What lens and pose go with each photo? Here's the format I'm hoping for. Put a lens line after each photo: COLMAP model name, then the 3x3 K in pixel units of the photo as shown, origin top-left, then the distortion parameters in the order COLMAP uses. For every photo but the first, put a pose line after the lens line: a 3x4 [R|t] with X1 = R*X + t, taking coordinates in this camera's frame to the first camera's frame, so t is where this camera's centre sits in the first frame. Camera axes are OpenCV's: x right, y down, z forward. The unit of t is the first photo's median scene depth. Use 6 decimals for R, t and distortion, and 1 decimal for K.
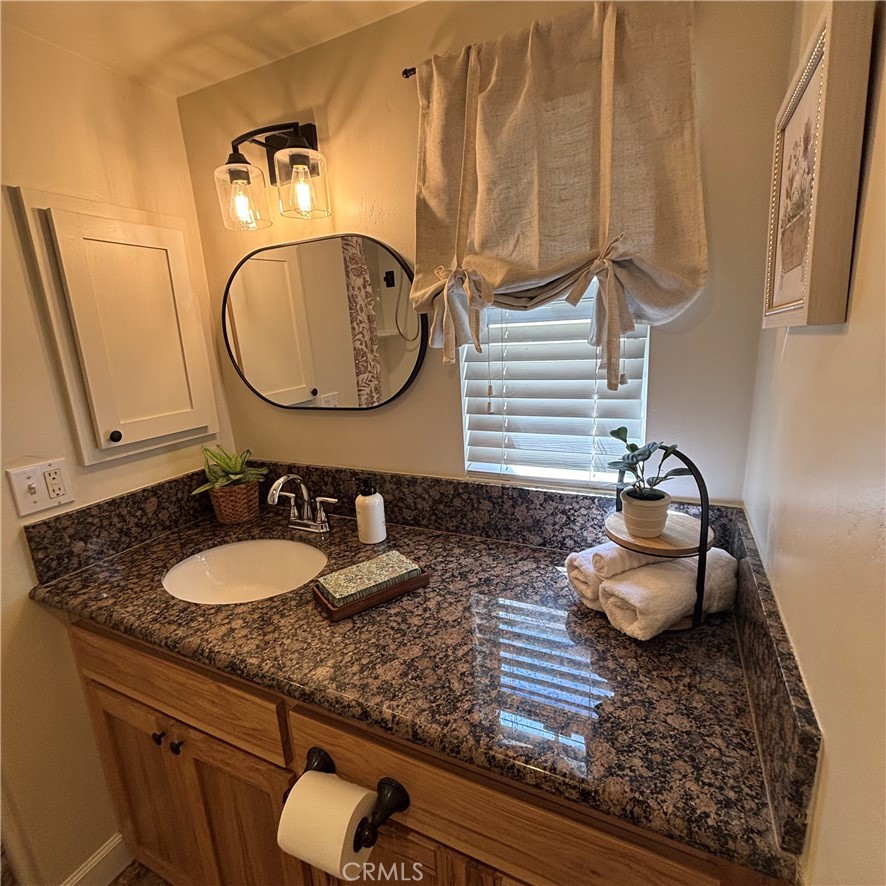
lens RADIAL K [[474.6, 0, 447.7], [0, 474.6, 440.6], [0, 0, 1]] dist [-0.001302, 0.001383]
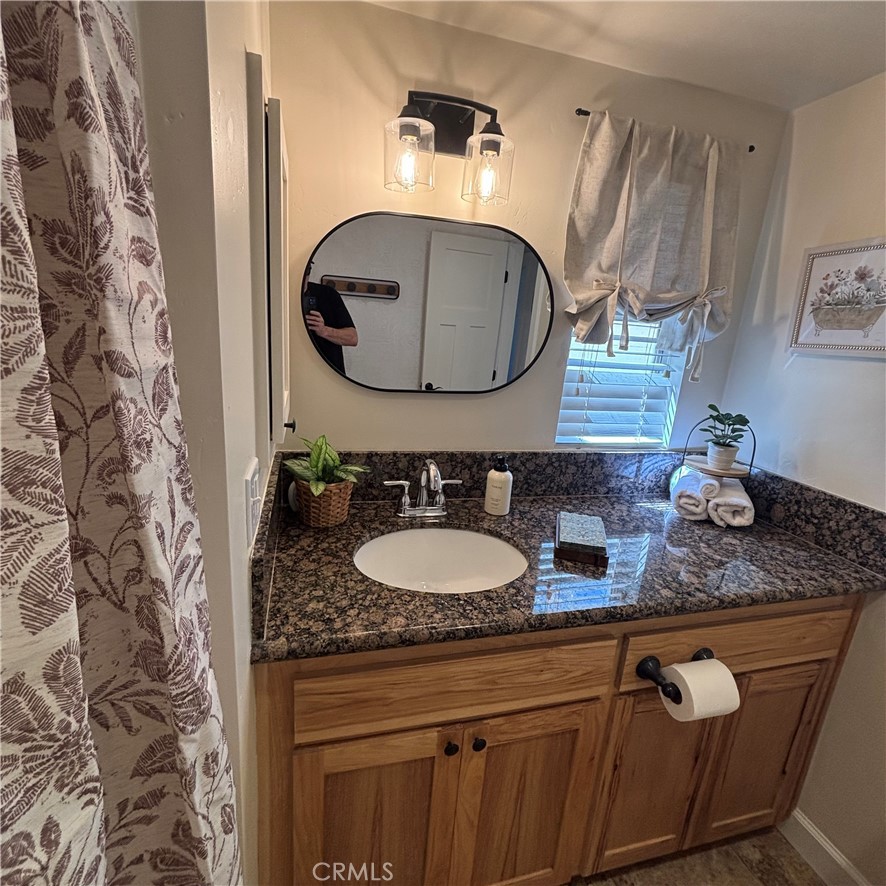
lens RADIAL K [[474.6, 0, 447.7], [0, 474.6, 440.6], [0, 0, 1]] dist [-0.001302, 0.001383]
pose [[0.749542, -0.057583, 0.659448, -1.061365], [0.040400, 0.998332, 0.041255, -0.006109], [-0.660723, -0.004280, 0.750618, 0.285107]]
